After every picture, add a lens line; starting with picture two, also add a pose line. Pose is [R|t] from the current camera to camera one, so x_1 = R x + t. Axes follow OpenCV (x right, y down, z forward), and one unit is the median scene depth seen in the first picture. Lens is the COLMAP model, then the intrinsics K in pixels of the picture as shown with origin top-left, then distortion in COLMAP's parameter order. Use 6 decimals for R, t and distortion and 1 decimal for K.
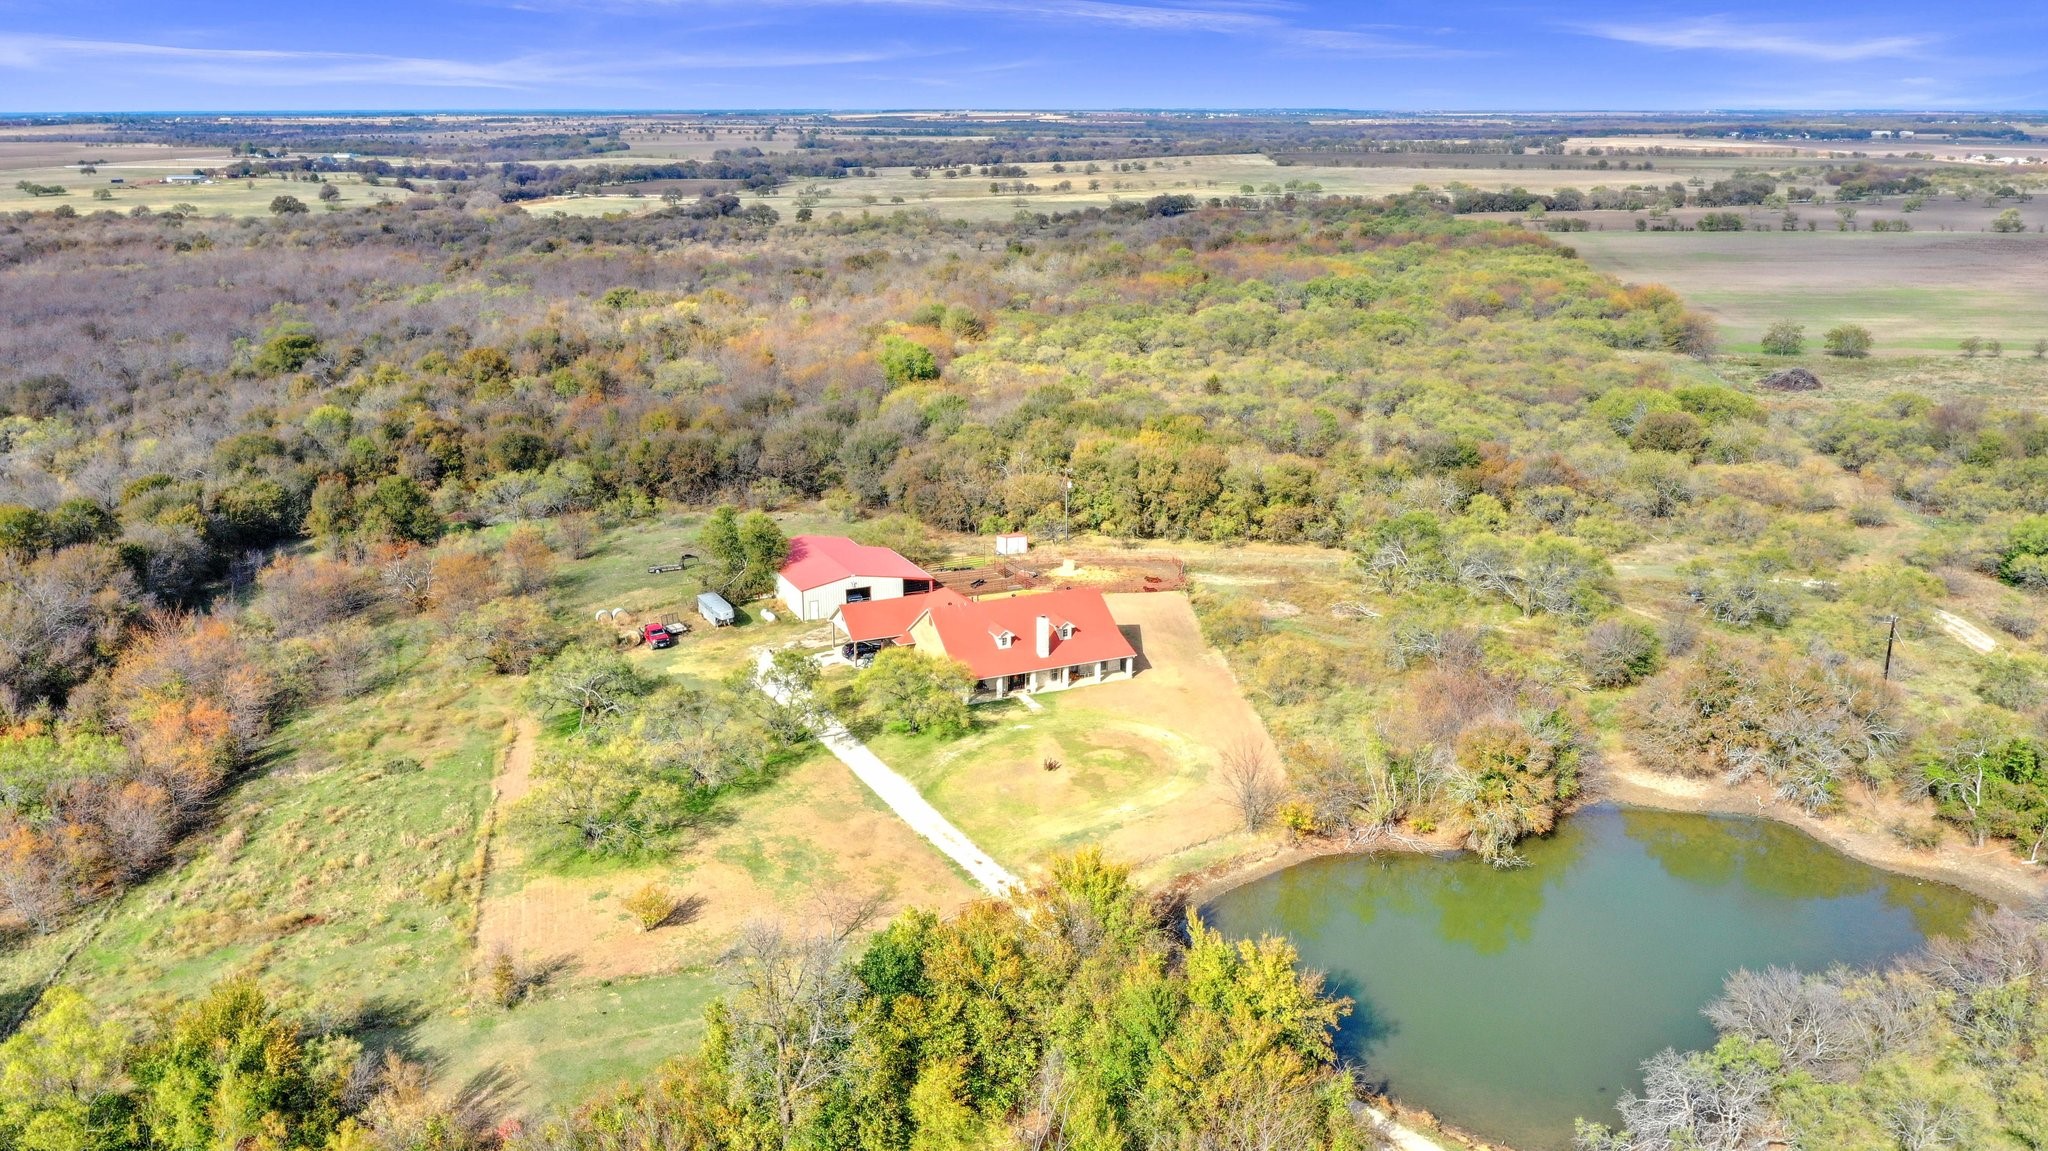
lens RADIAL K [[1658.2, 0, 1014.8], [0, 1658.2, 577.7], [0, 0, 1]] dist [-0.018248, -0.002588]
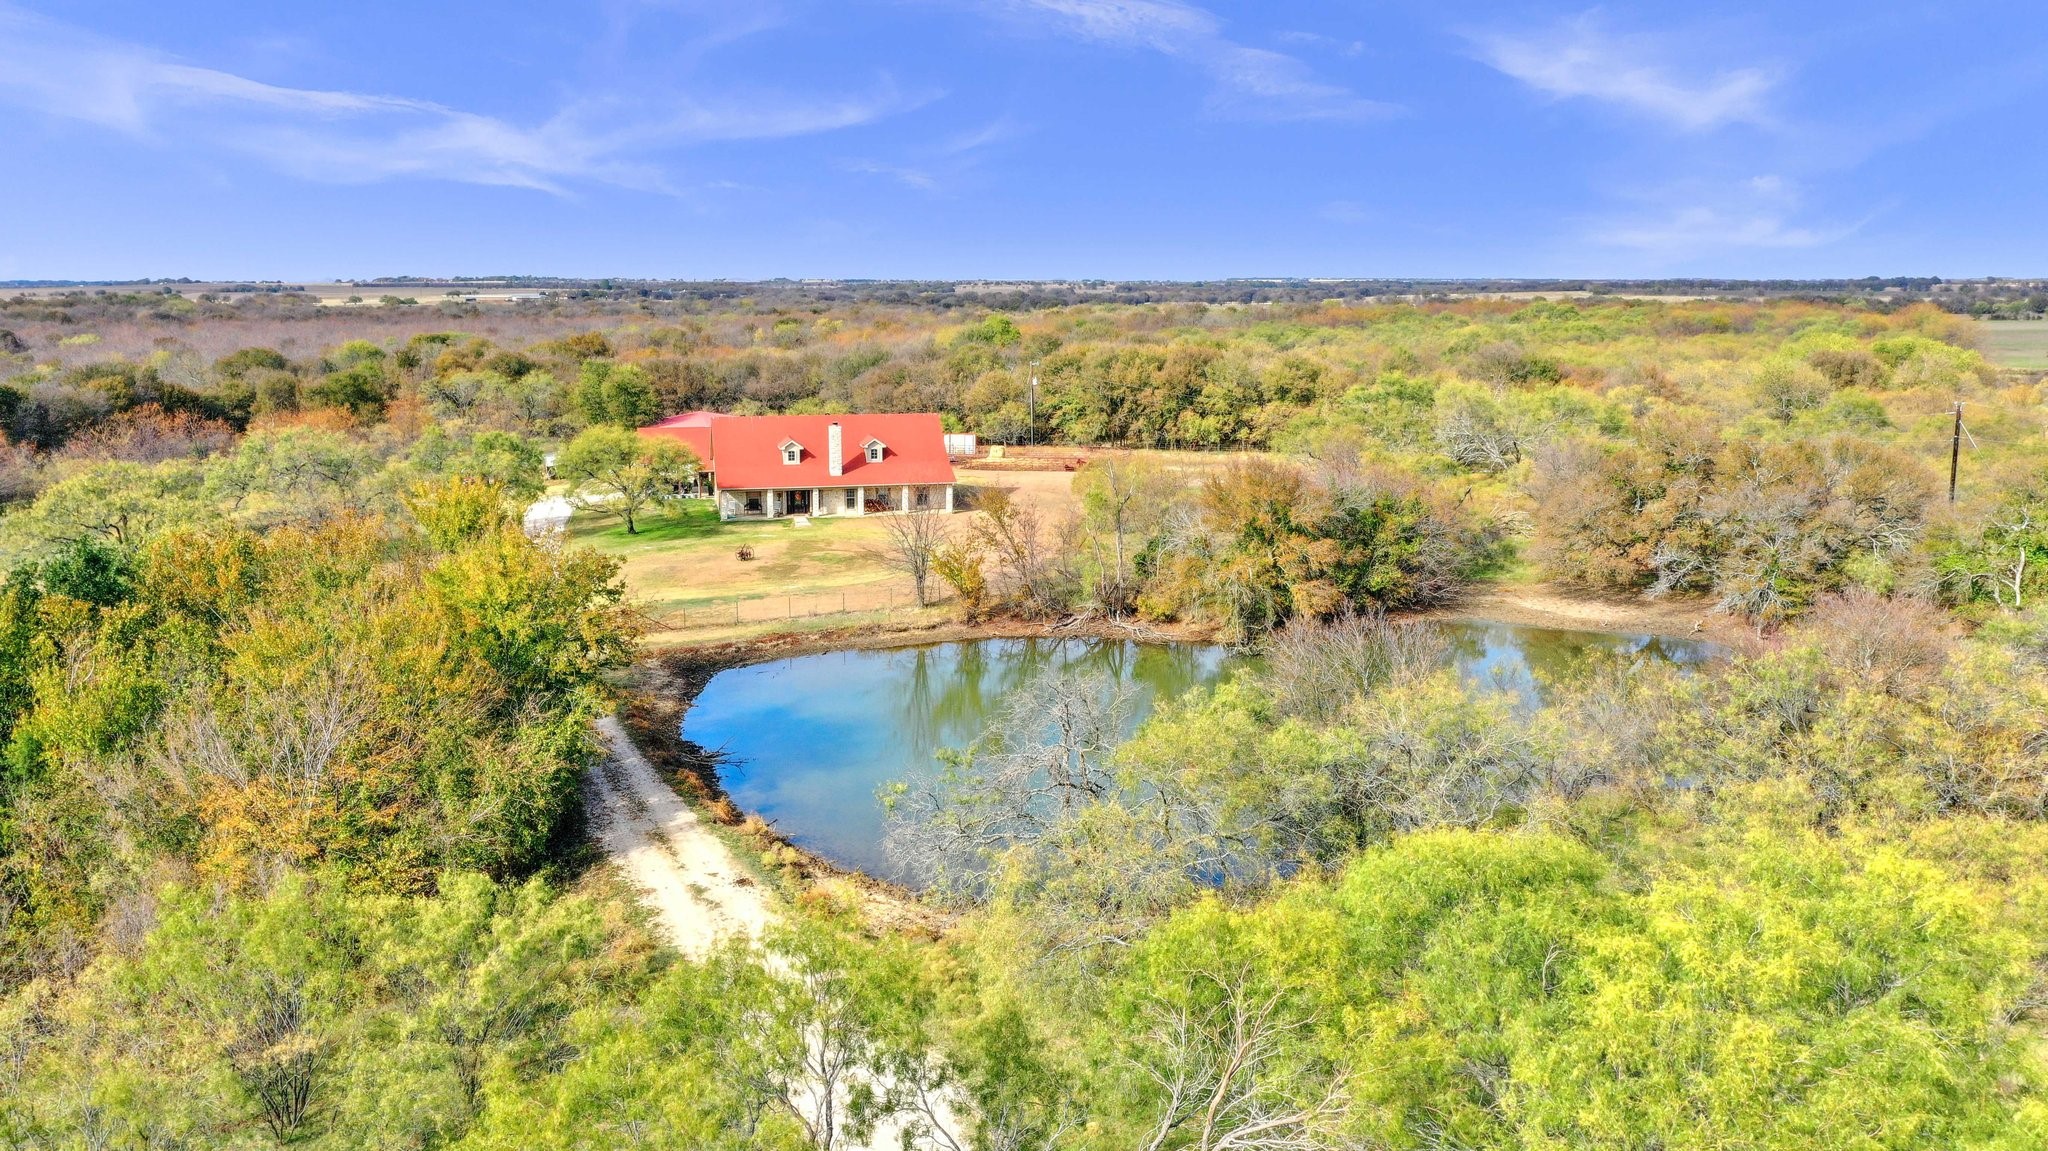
lens RADIAL K [[1665.8, 0, 1005.6], [0, 1665.8, 419.2], [0, 0, 1]] dist [-0.005206, -0.000986]
pose [[0.976438, 0.018470, -0.215006, 0.110292], [-0.060325, 0.979972, -0.189779, 0.068974], [0.207195, 0.198278, 0.957996, 0.096652]]
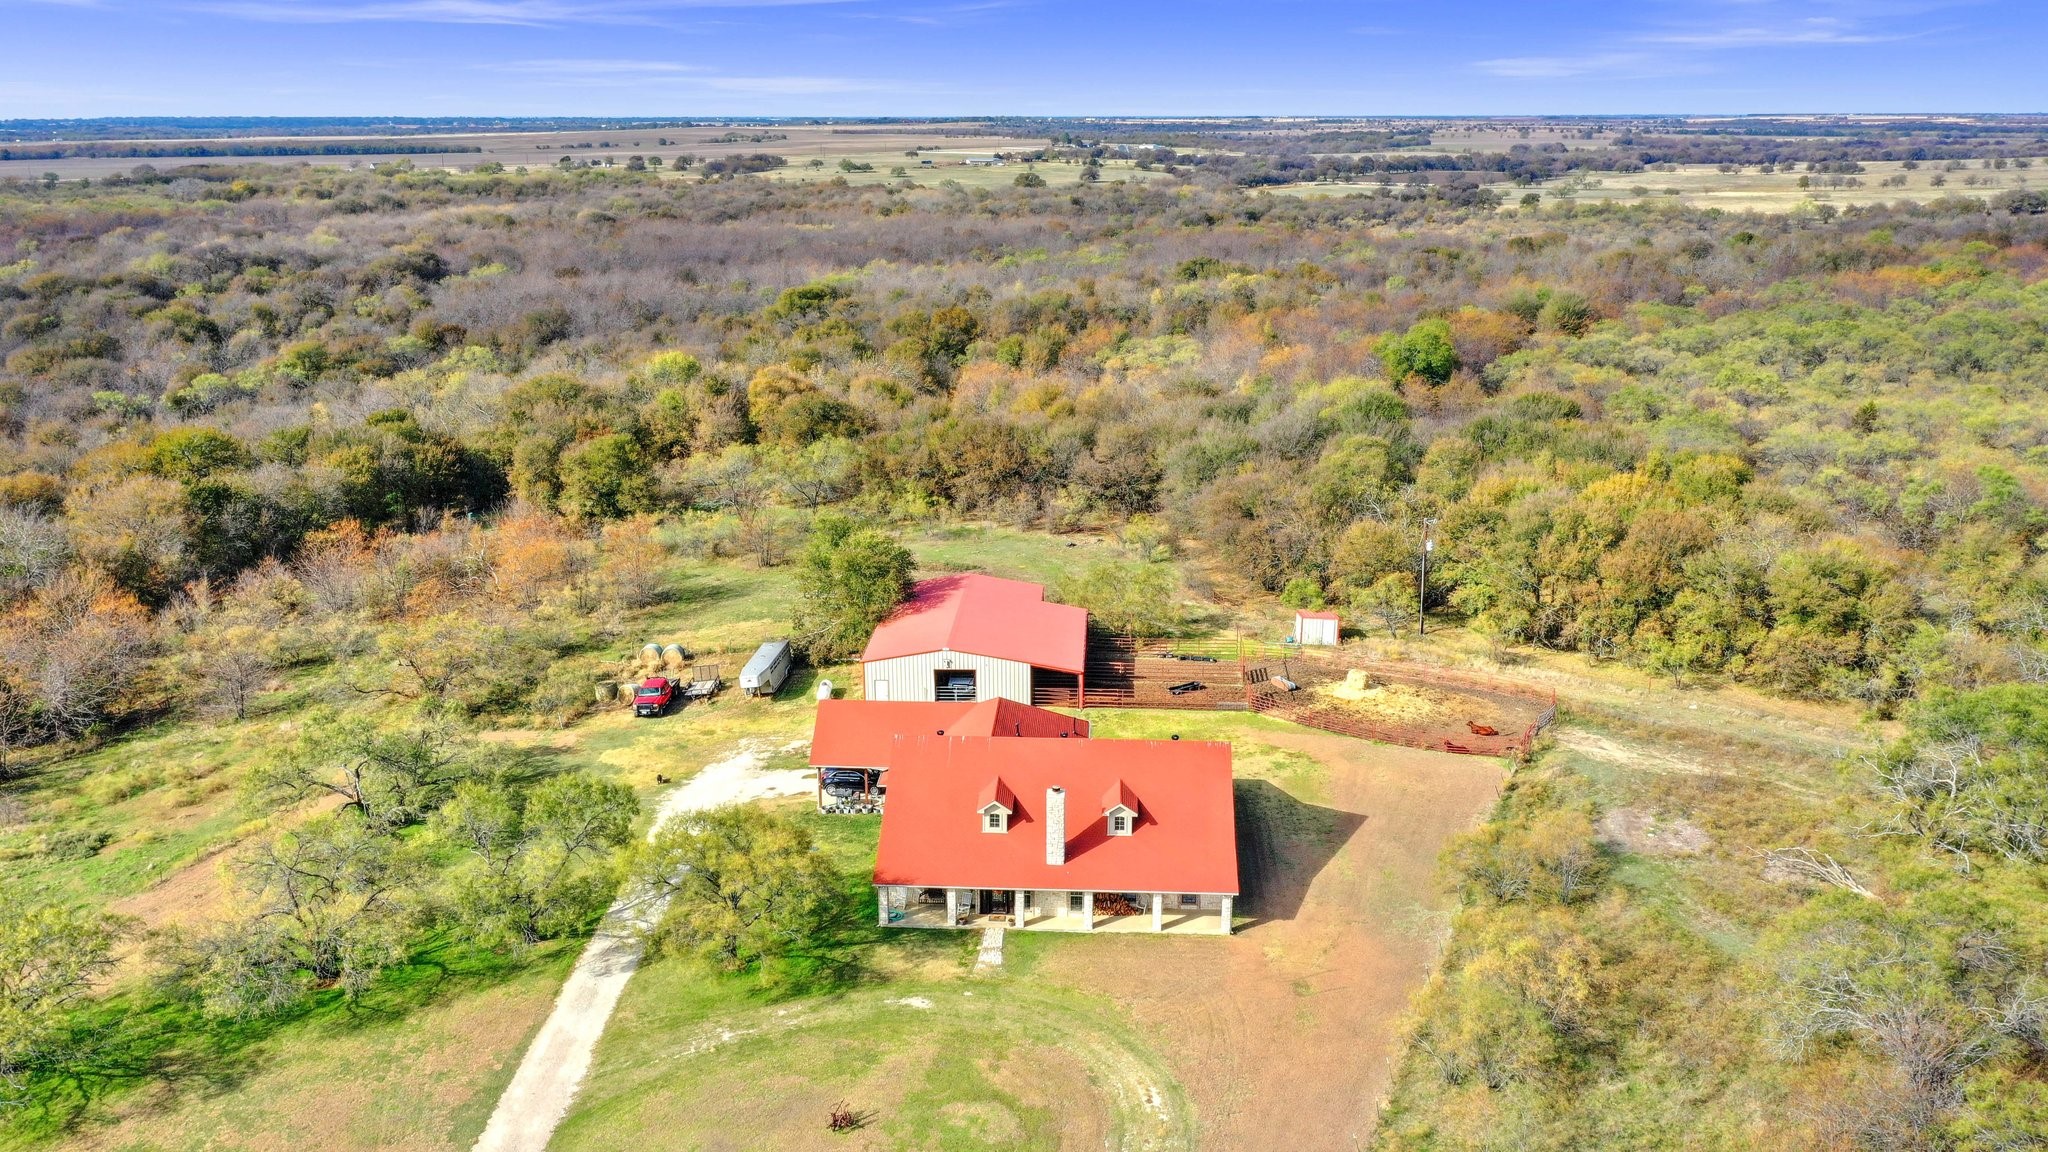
lens RADIAL K [[1639.3, 0, 1021.2], [0, 1639.3, 572.6], [0, 0, 1]] dist [-0.004539, 0.002203]
pose [[0.882634, 0.125518, -0.452992, 0.095033], [-0.127880, 0.991460, 0.025554, -0.022915], [0.452331, 0.035374, 0.891148, 0.213589]]
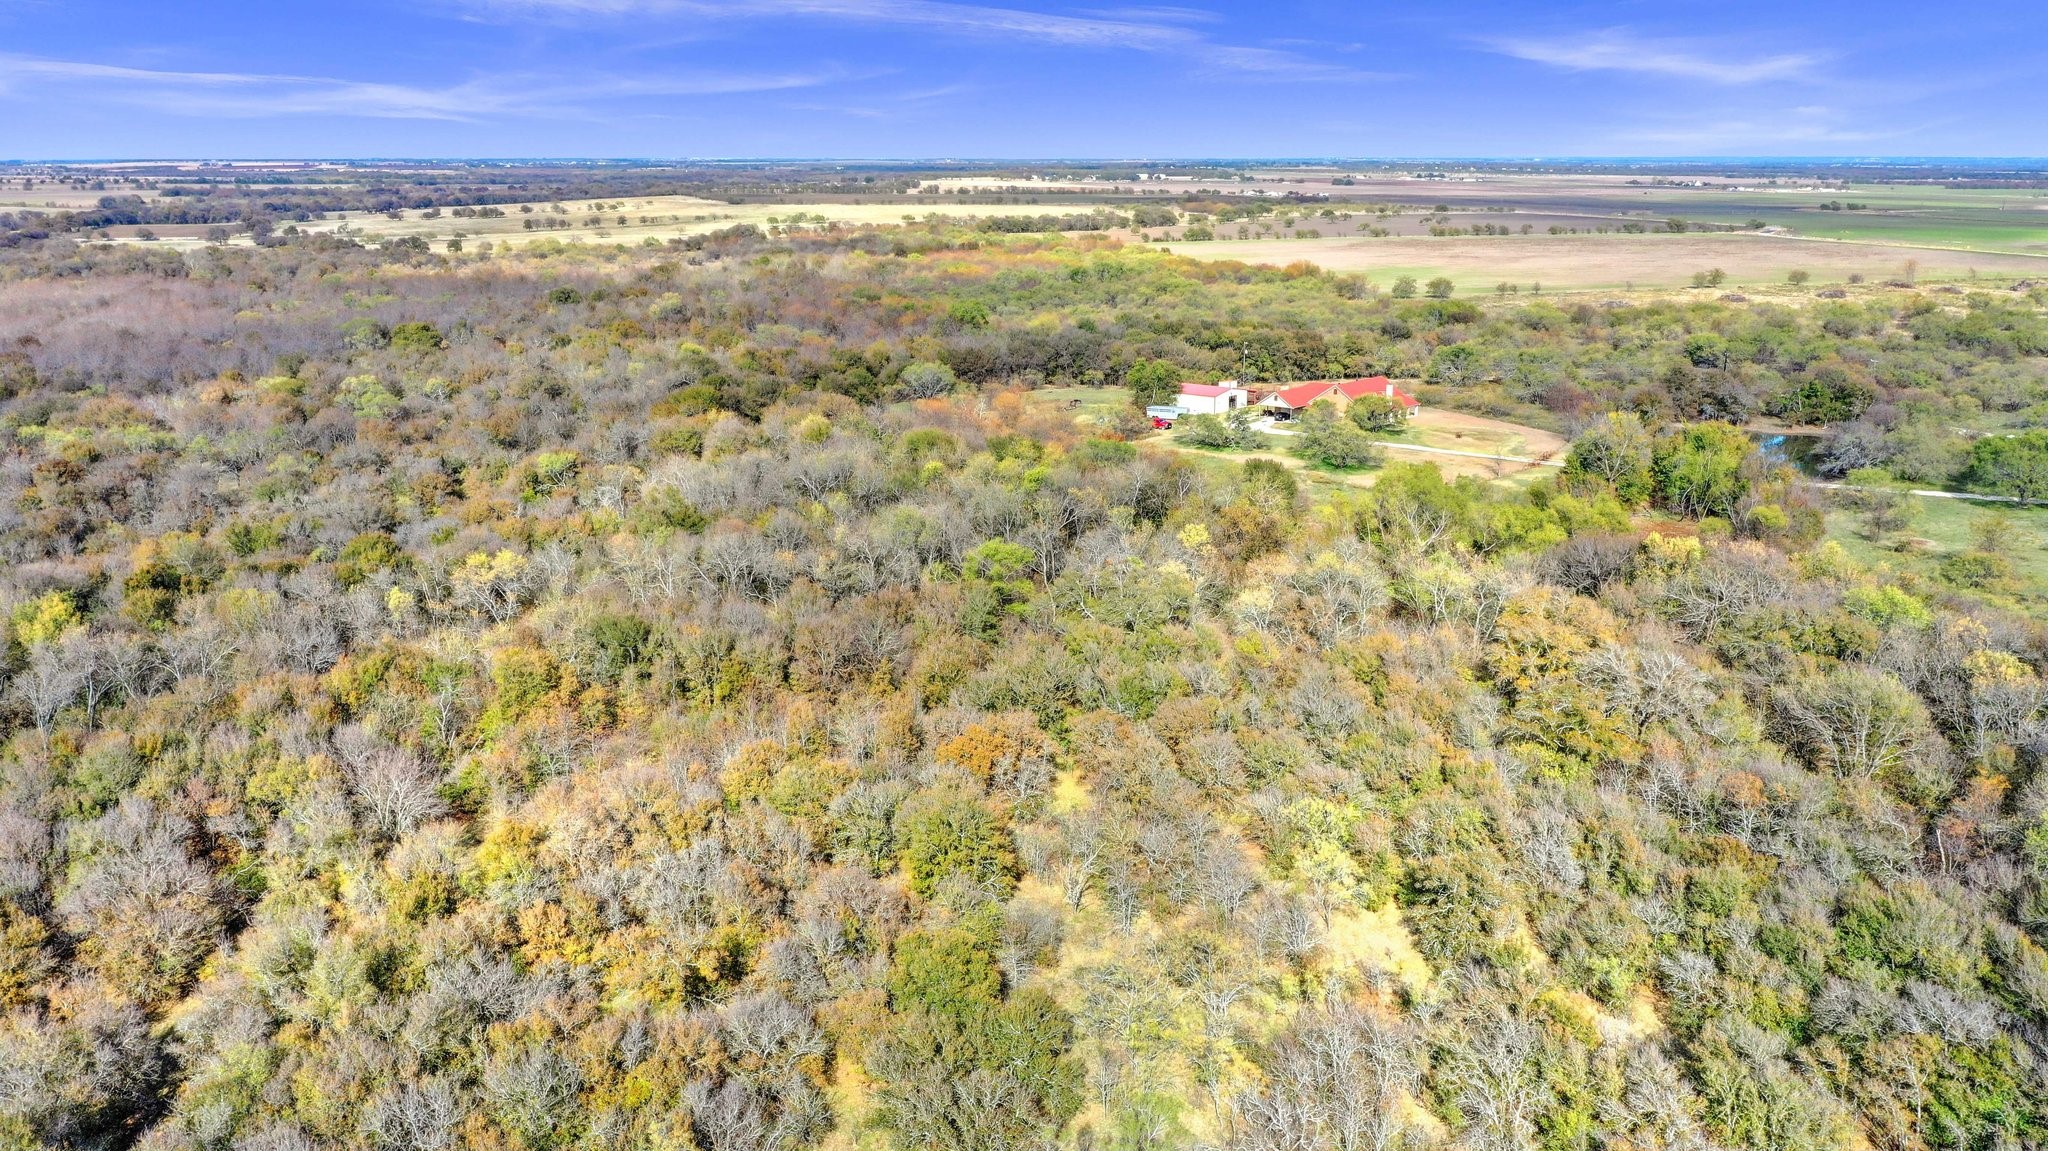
lens RADIAL K [[1675.7, 0, 991.4], [0, 1675.7, 577.6], [0, 0, 1]] dist [-0.006086, -0.001826]
pose [[0.906735, -0.100379, 0.409581, -0.514617], [0.113241, 0.993541, -0.007200, 0.087095], [-0.406213, 0.052910, 0.912245, -0.258306]]
